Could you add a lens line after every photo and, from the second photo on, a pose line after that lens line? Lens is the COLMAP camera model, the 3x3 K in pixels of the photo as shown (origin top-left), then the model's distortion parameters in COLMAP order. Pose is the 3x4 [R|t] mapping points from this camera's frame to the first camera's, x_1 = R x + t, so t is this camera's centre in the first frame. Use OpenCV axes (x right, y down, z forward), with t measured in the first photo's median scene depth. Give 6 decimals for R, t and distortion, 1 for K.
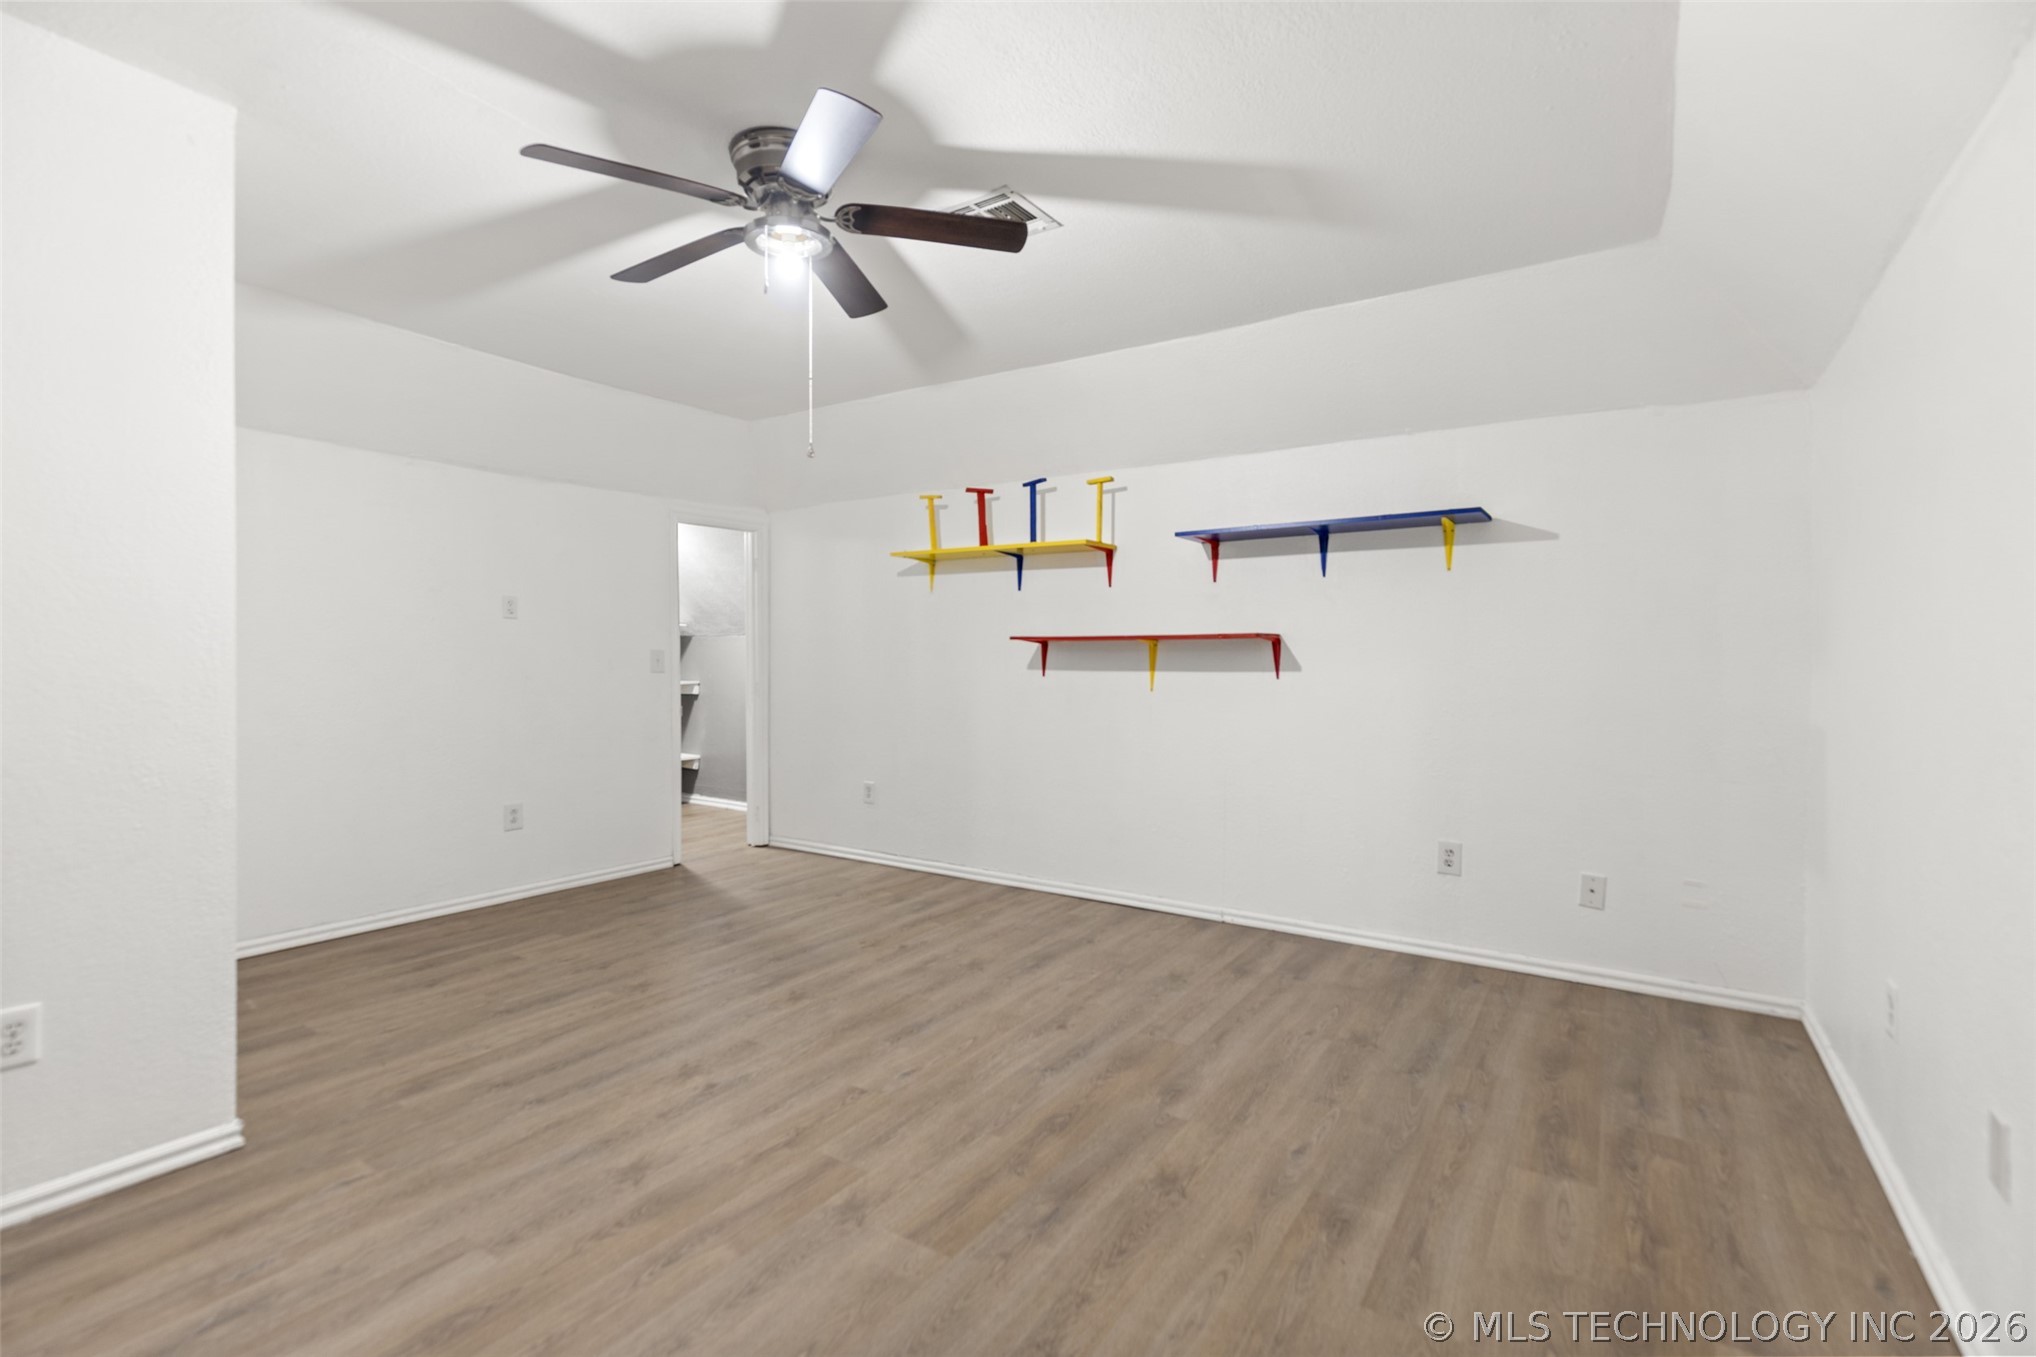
lens RADIAL K [[924.7, 0, 1011.6], [0, 924.7, 671.9], [0, 0, 1]] dist [0.010230, -0.001295]
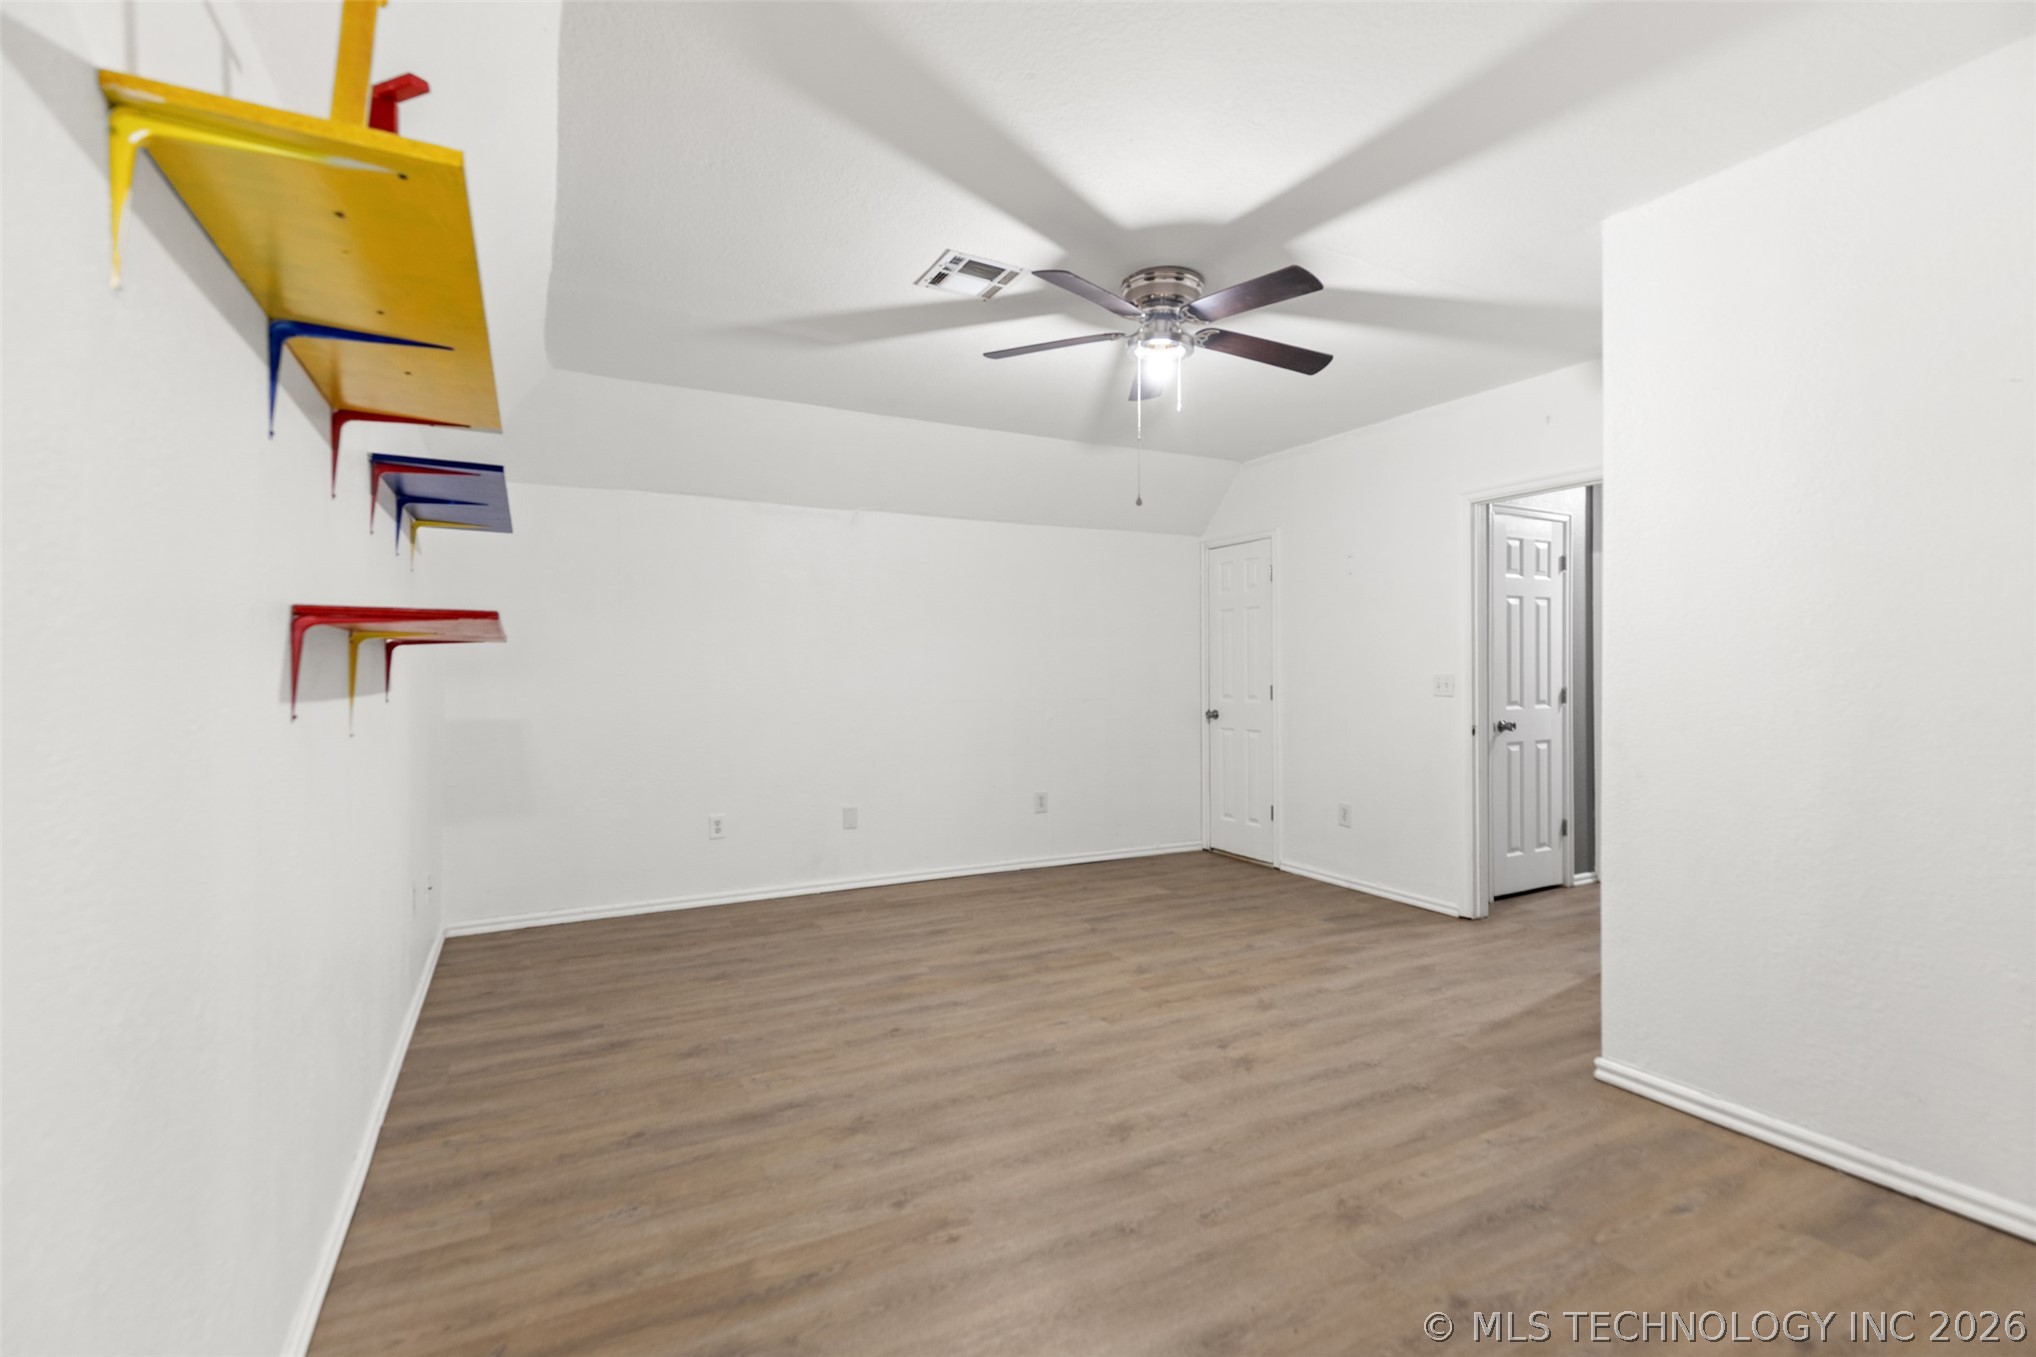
lens RADIAL K [[924.7, 0, 1016.2], [0, 924.7, 683.0], [0, 0, 1]] dist [0.010230, -0.001295]
pose [[-0.881236, -0.006184, 0.472637, -0.620816], [0.001685, 0.999867, 0.016225, -0.026405], [-0.472674, 0.015094, -0.881108, 2.065657]]
